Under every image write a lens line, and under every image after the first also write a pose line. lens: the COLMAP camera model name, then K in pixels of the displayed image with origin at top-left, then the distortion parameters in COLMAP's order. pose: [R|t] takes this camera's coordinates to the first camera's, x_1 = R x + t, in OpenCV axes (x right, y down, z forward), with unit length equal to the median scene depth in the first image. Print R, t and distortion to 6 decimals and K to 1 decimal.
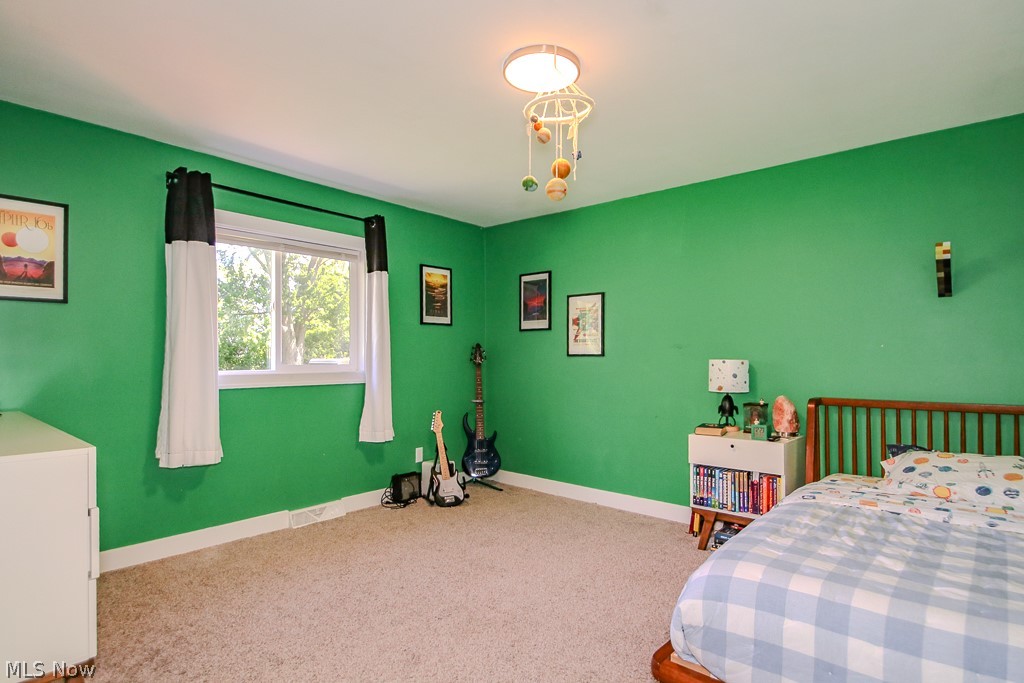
lens RADIAL K [[531.5, 0, 515.3], [0, 531.5, 355.1], [0, 0, 1]] dist [-0.002920, -0.000387]
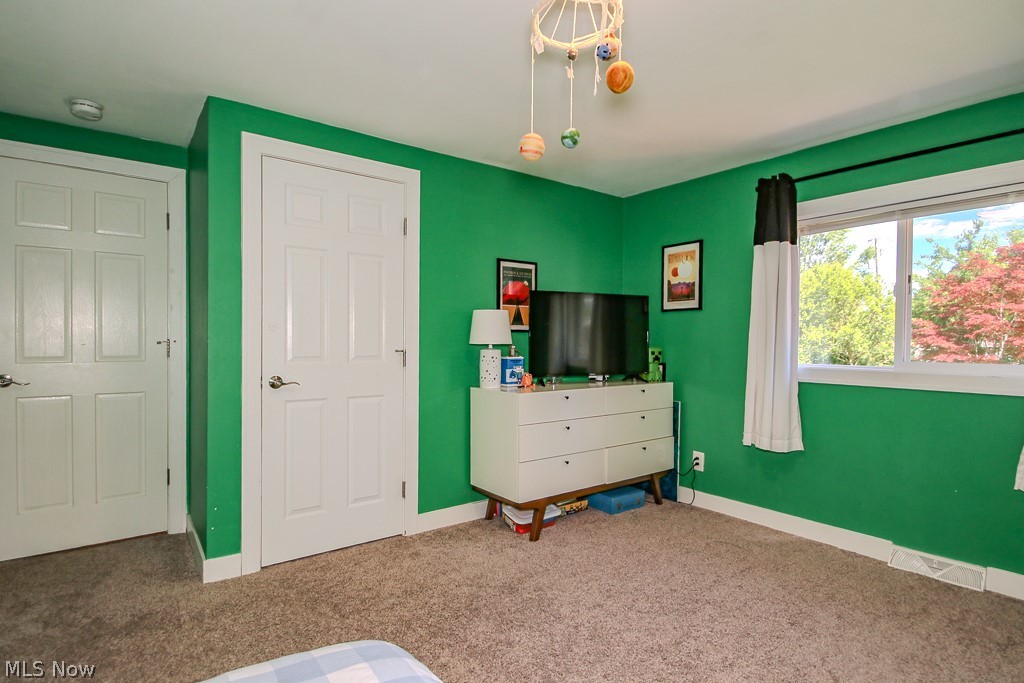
lens RADIAL K [[531.5, 0, 515.3], [0, 531.5, 355.1], [0, 0, 1]] dist [-0.002920, -0.000387]
pose [[-0.209977, 0.023254, -0.977430, 0.561888], [-0.007463, 0.999650, 0.025386, -0.008908], [0.977678, 0.012625, -0.209730, 0.721748]]
